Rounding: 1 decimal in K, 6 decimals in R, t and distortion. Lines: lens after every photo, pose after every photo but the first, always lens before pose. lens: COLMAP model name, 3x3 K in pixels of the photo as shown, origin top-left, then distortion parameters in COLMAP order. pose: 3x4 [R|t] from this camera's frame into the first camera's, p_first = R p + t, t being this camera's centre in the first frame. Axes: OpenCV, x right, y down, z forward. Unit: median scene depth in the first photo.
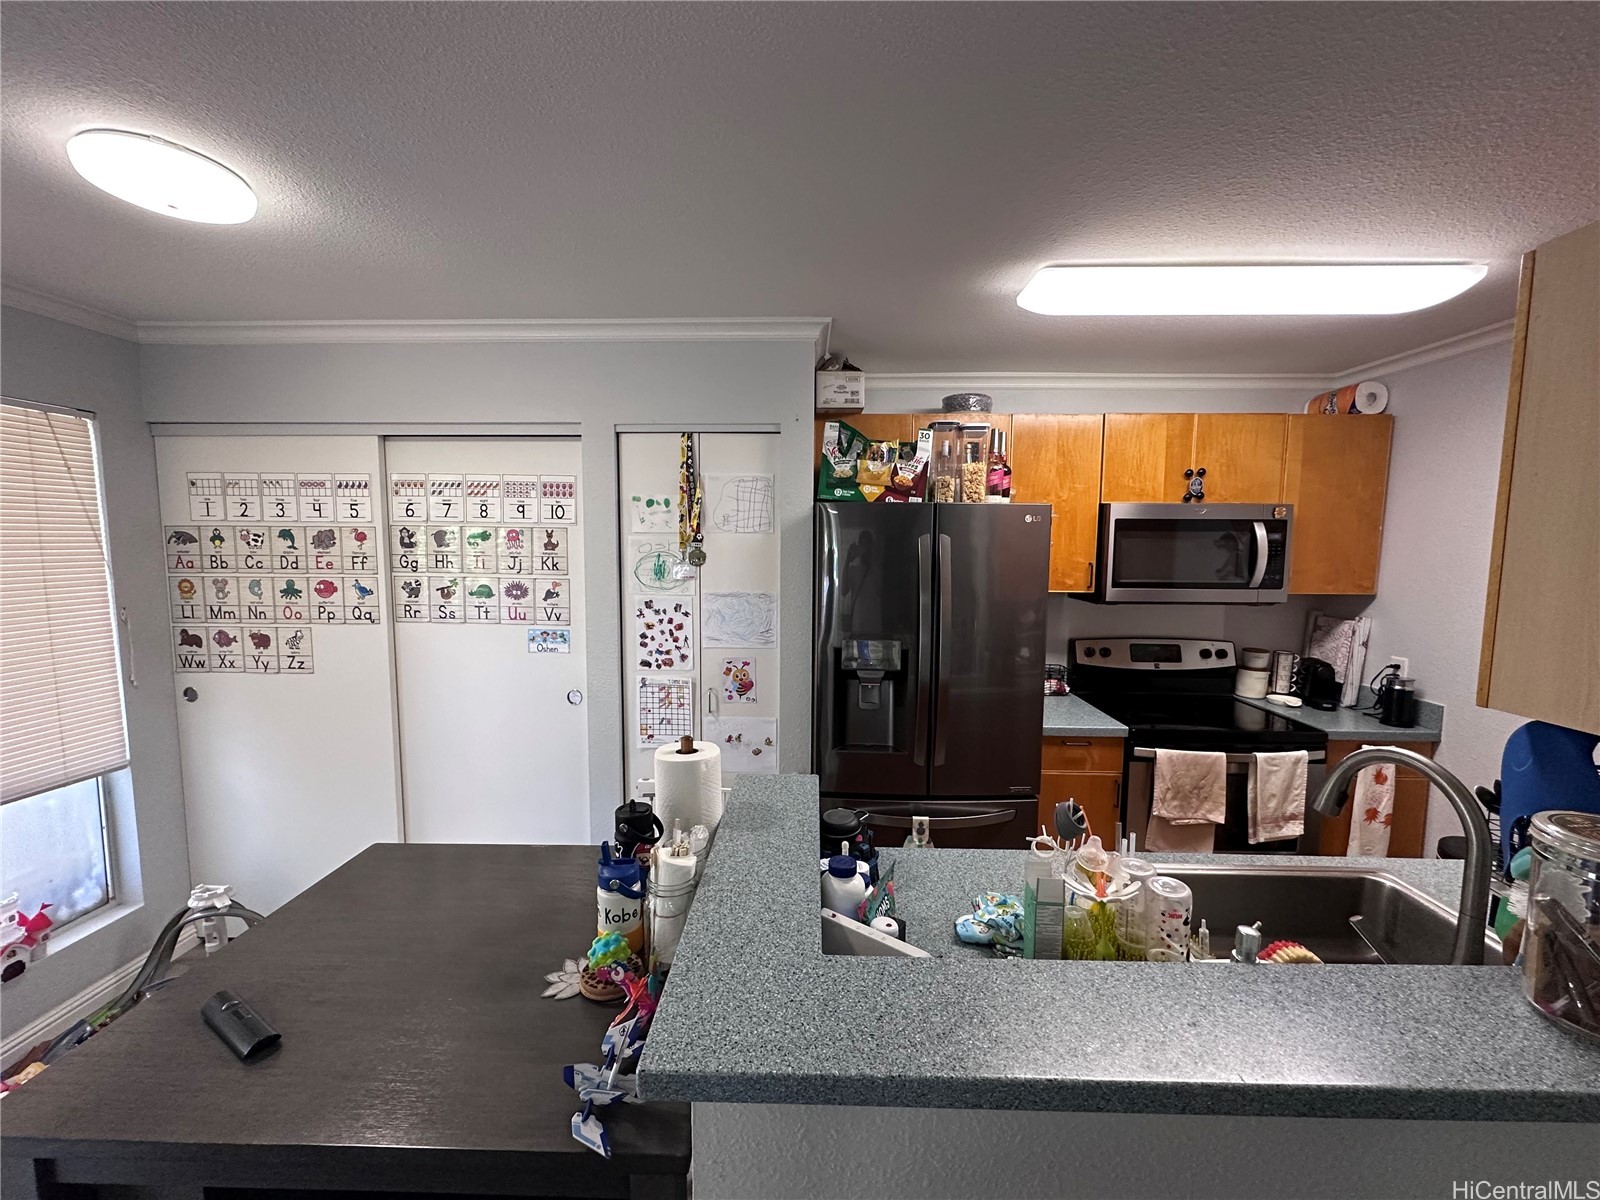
lens RADIAL K [[639.9, 0, 799.7], [0, 639.9, 598.8], [0, 0, 1]] dist [-0.001541, -0.000038]
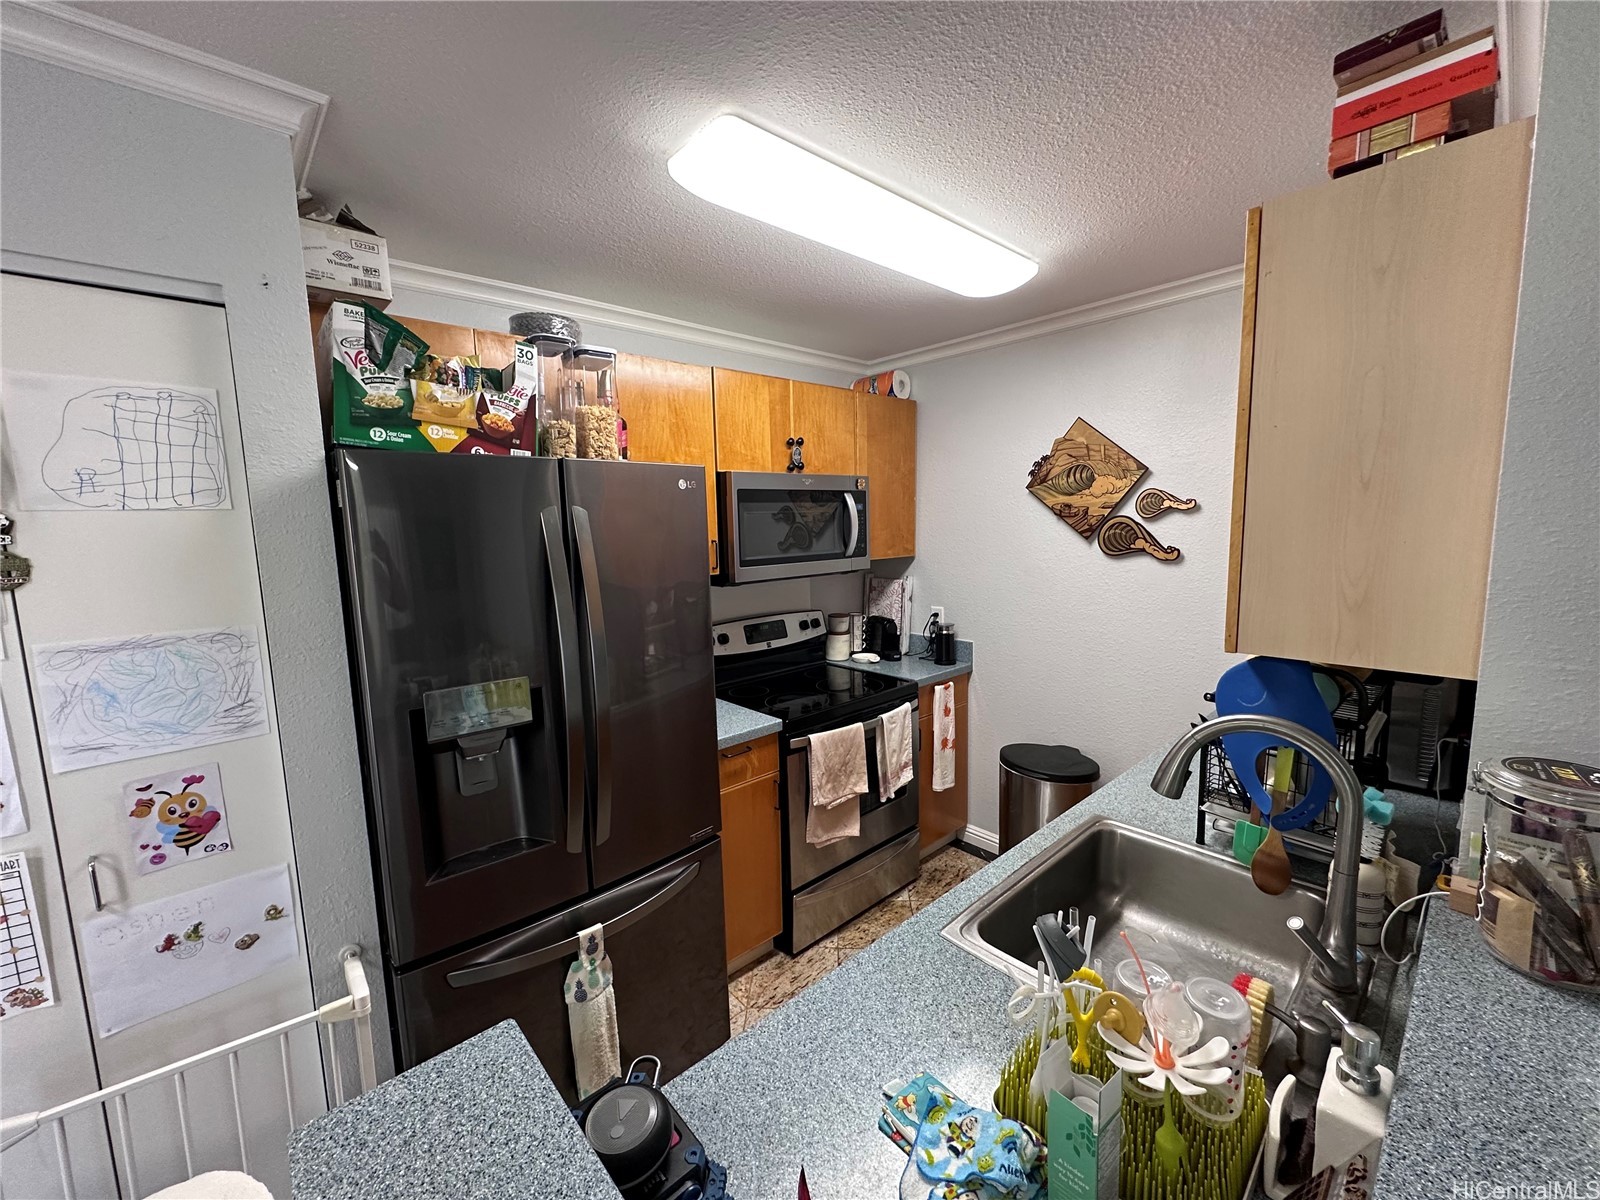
lens RADIAL K [[639.9, 0, 801.4], [0, 639.9, 597.4], [0, 0, 1]] dist [-0.001541, -0.000038]
pose [[0.725040, -0.108726, 0.680071, -0.063079], [0.094082, 0.993839, 0.058586, -0.021438], [-0.682251, 0.021505, 0.730802, 0.322342]]
